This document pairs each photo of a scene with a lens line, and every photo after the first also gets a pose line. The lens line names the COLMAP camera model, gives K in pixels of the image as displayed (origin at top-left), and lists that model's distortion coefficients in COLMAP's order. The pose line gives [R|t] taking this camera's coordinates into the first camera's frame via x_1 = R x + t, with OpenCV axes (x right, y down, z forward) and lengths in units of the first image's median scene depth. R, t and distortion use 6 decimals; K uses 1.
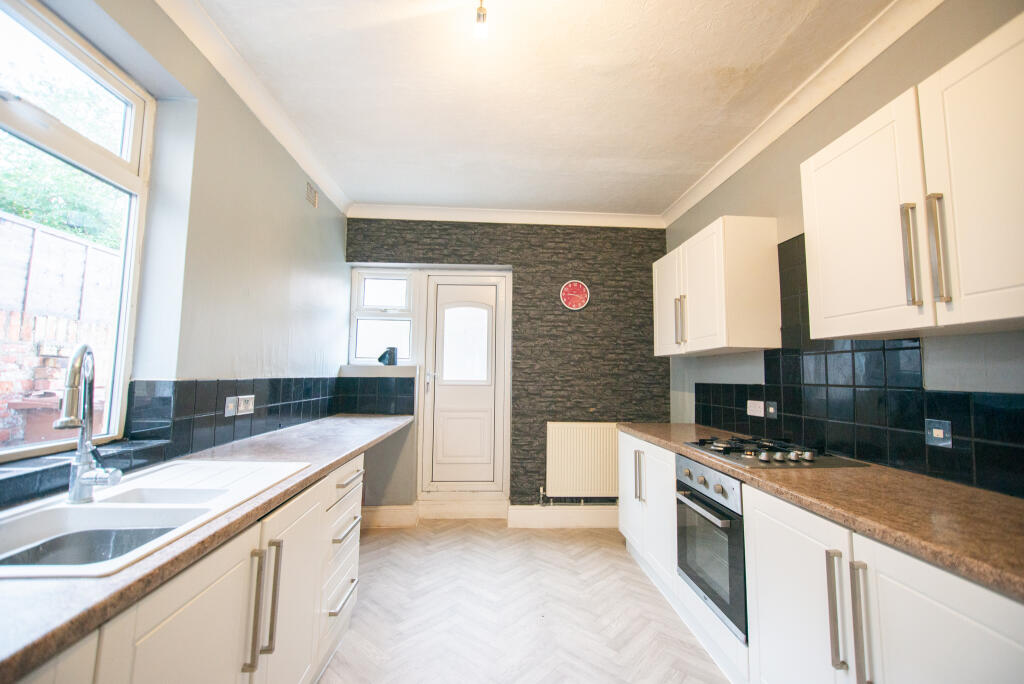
lens RADIAL K [[414.8, 0, 512.0], [0, 414.8, 342.0], [0, 0, 1]] dist [-0.024778, 0.000016]
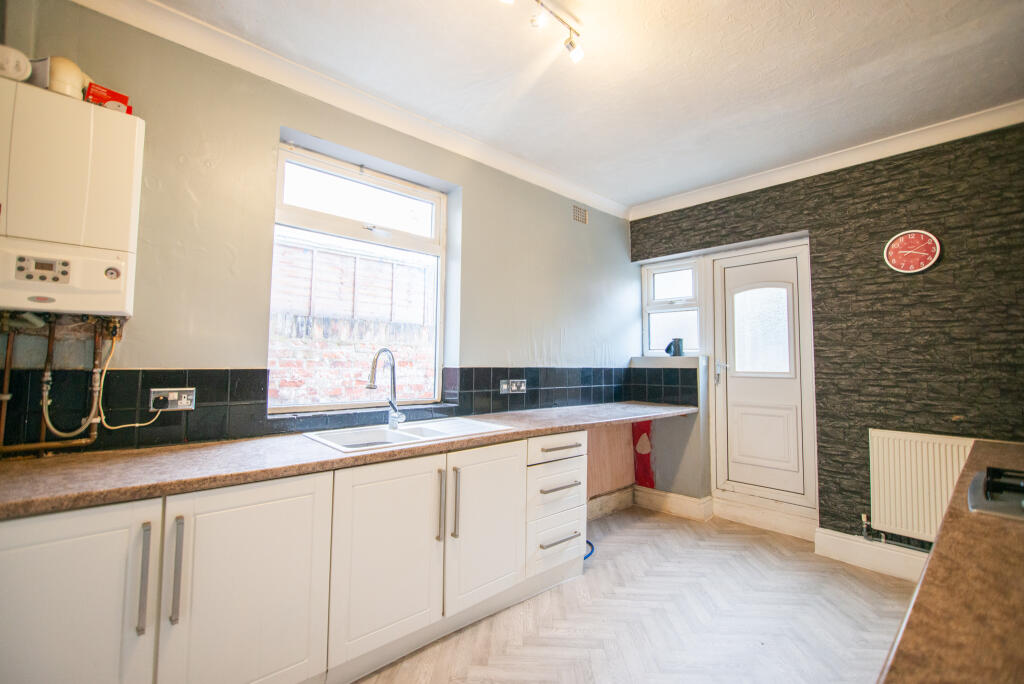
lens RADIAL K [[452.4, 0, 545.9], [0, 452.4, 337.3], [0, 0, 1]] dist [-0.000148, -0.000146]
pose [[0.663957, -0.046355, -0.746332, 0.315380], [0.057452, 0.998289, -0.010893, 0.004034], [0.745560, -0.035646, 0.665484, 0.027533]]
